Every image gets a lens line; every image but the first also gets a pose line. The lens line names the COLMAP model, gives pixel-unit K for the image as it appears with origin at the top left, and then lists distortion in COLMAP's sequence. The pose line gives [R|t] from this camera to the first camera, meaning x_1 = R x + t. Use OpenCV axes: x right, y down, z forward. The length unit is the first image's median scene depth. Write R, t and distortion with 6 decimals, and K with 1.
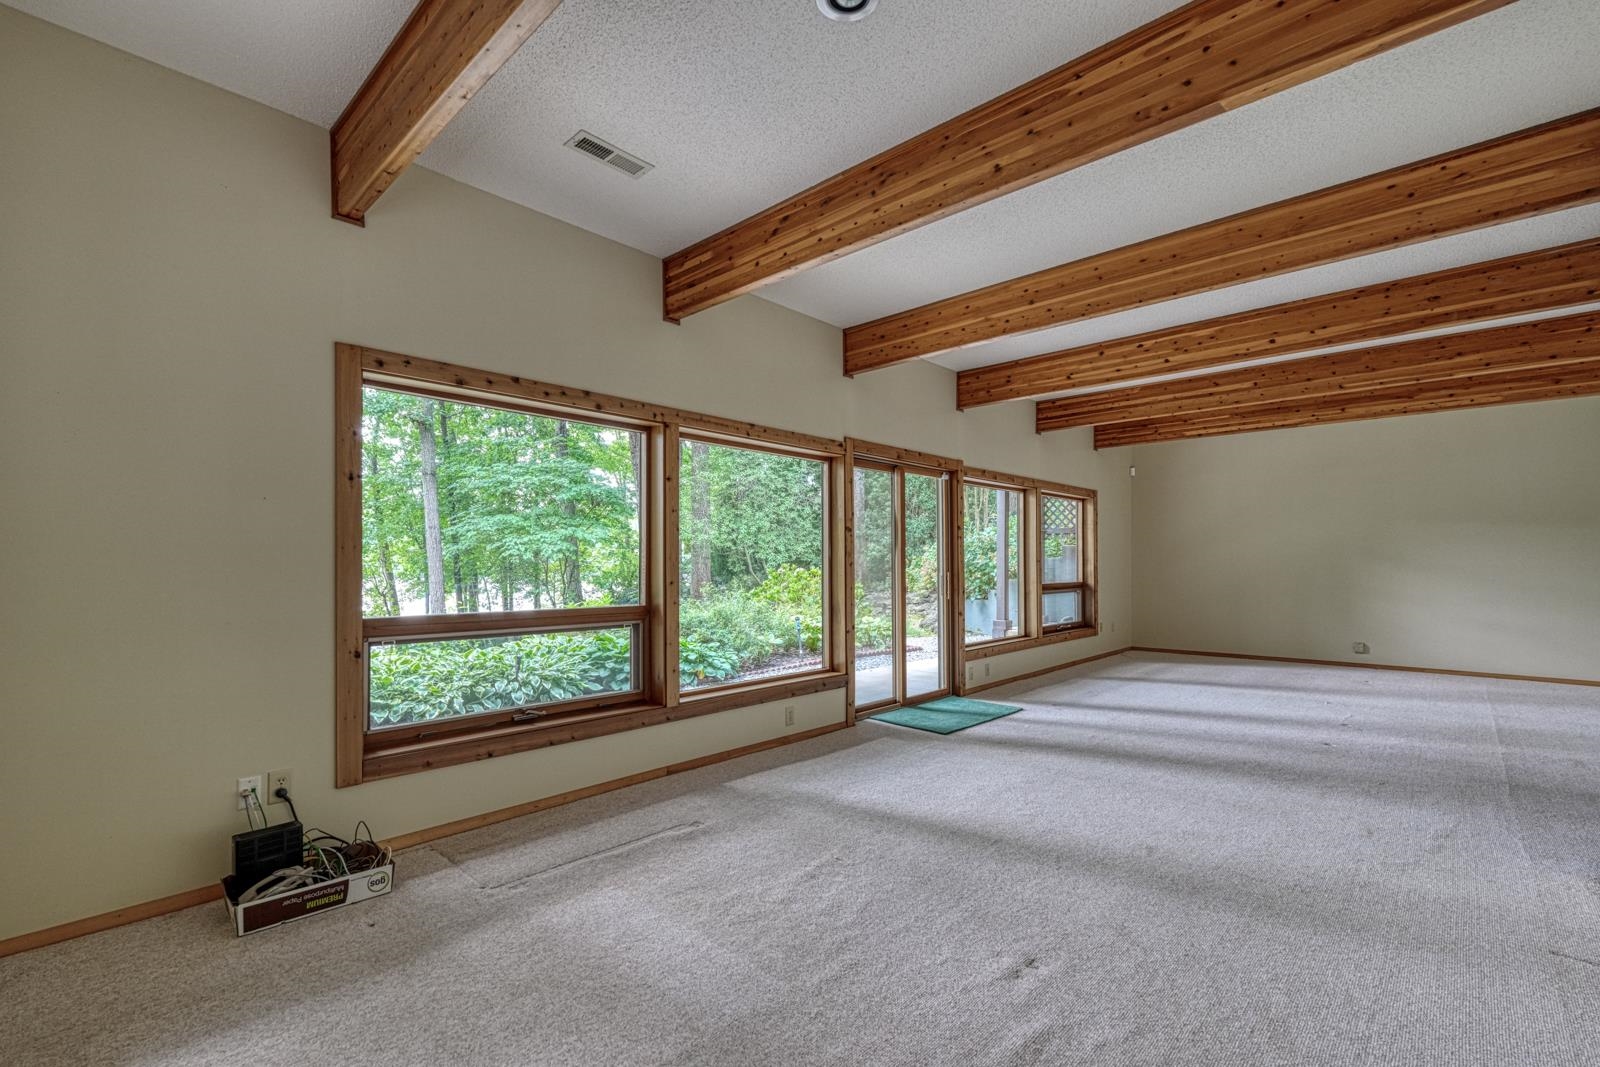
lens RADIAL K [[705.8, 0, 805.9], [0, 705.8, 562.3], [0, 0, 1]] dist [0.001908, 0.000755]
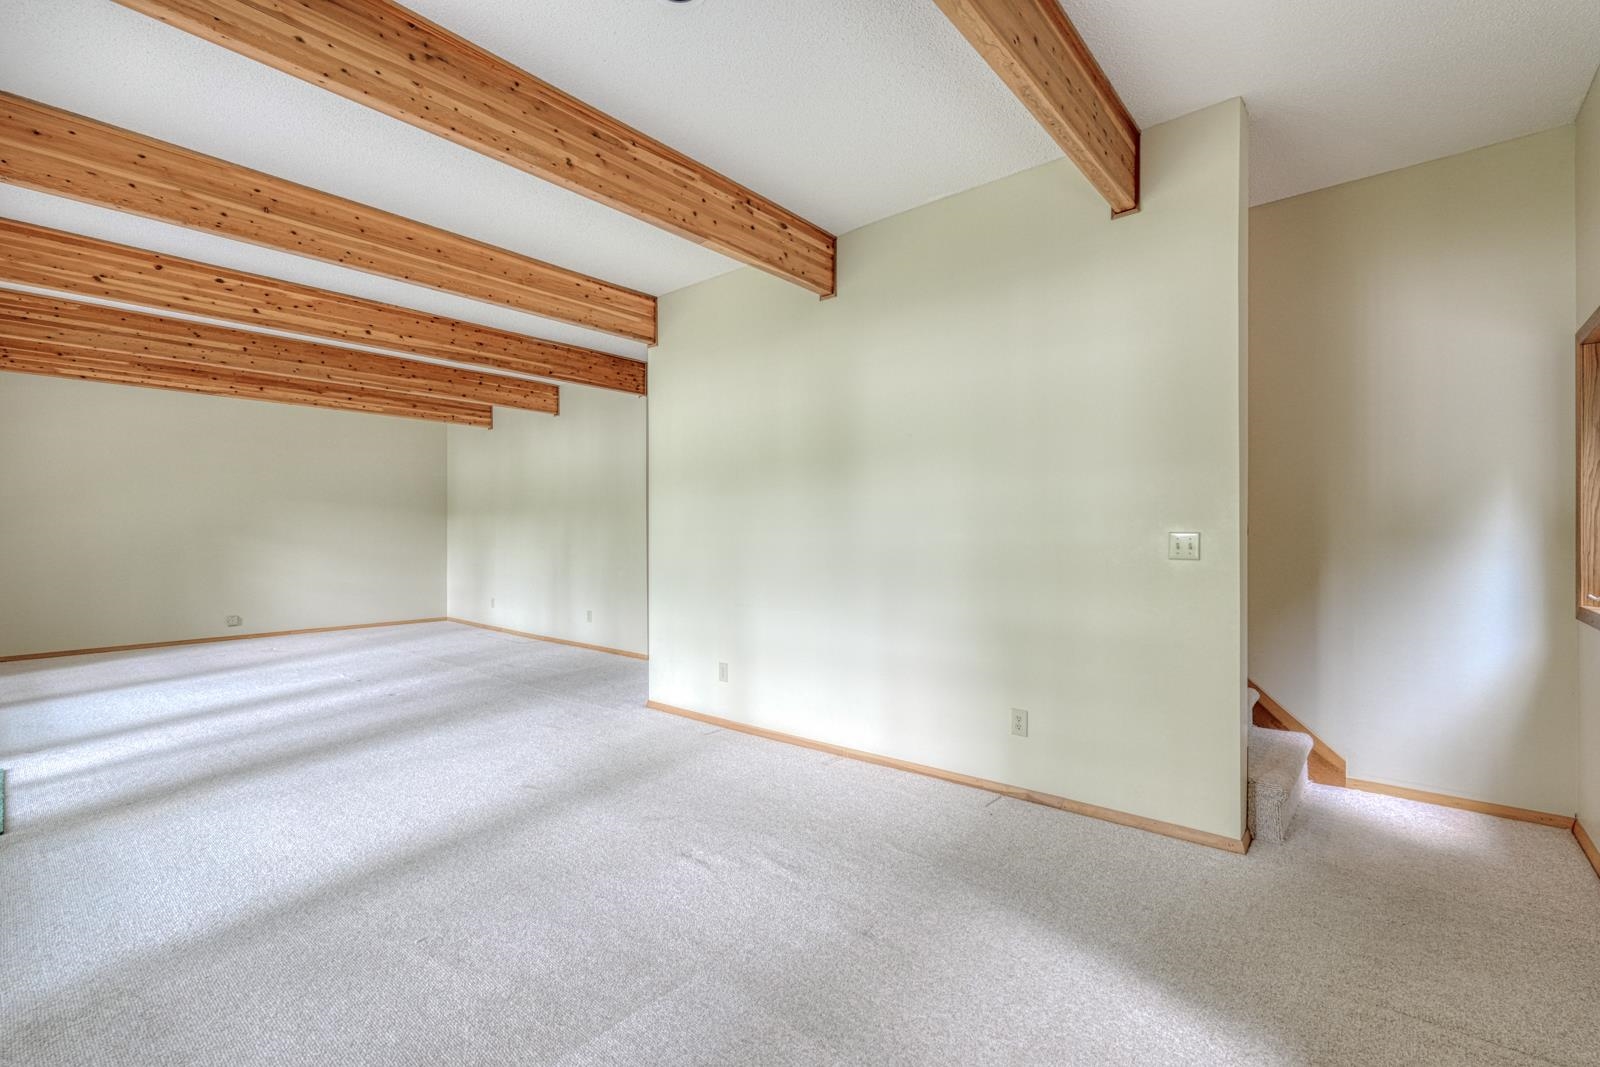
lens RADIAL K [[705.8, 0, 786.6], [0, 705.8, 533.4], [0, 0, 1]] dist [0.001908, 0.000755]
pose [[-0.027777, 0.001460, 0.999613, -0.436450], [0.002324, 0.999996, -0.001396, -0.002786], [-0.999611, 0.002285, -0.027781, 0.393661]]
